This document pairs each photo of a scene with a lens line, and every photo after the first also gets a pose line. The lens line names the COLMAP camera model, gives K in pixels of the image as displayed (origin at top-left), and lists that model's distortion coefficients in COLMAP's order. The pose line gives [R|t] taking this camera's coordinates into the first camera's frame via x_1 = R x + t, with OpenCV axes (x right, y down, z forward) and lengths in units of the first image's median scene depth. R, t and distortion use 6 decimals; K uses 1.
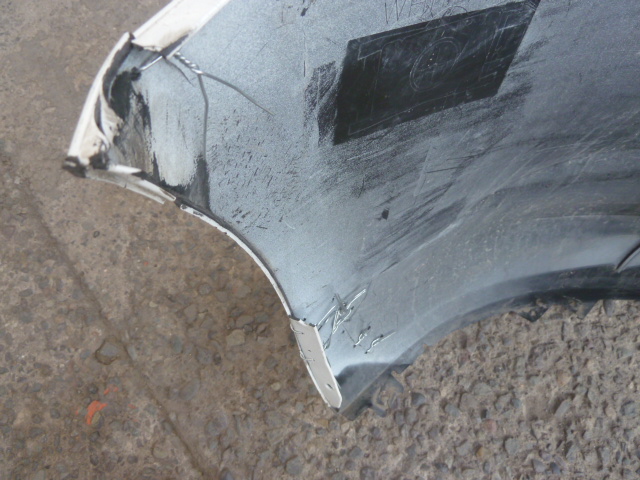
lens RADIAL K [[473.3, 0, 322.1], [0, 473.3, 234.6], [0, 0, 1]] dist [-0.034275, -0.002468]
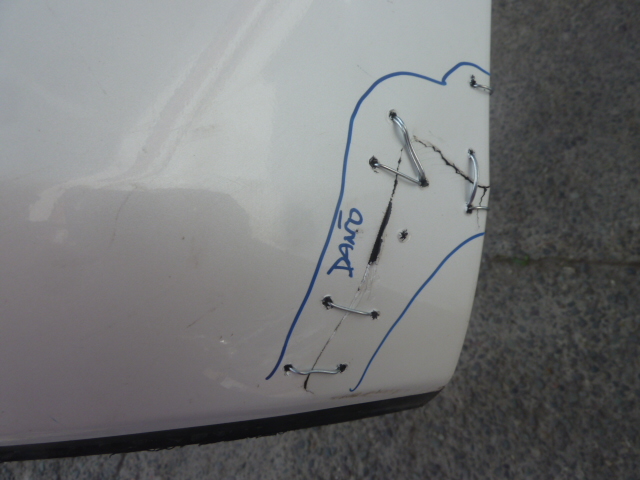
lens RADIAL K [[473.3, 0, 320.7], [0, 473.3, 240.2], [0, 0, 1]] dist [-0.034275, -0.002468]
pose [[-0.717500, 0.696552, 0.002934, 0.604617], [-0.391344, -0.406590, 0.825551, -0.500500], [0.576232, 0.591185, 0.564320, -0.873795]]
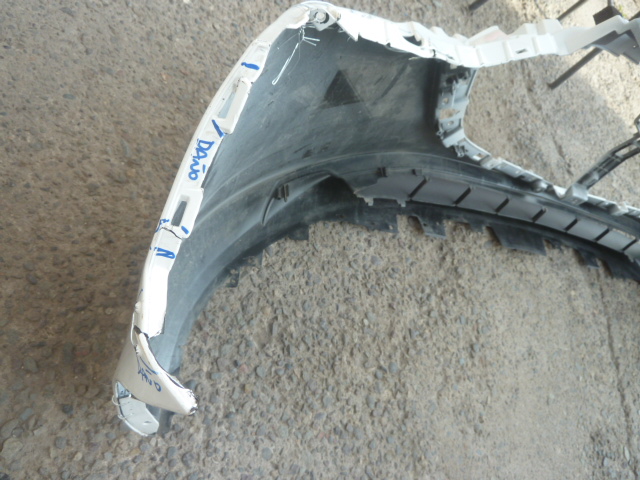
lens RADIAL K [[473.3, 0, 320.9], [0, 473.3, 242.9], [0, 0, 1]] dist [-0.034275, -0.002468]
pose [[0.625677, -0.433193, 0.648746, -0.236248], [0.330784, 0.900500, 0.282278, -0.238438], [-0.706477, 0.037981, 0.706716, -0.157782]]
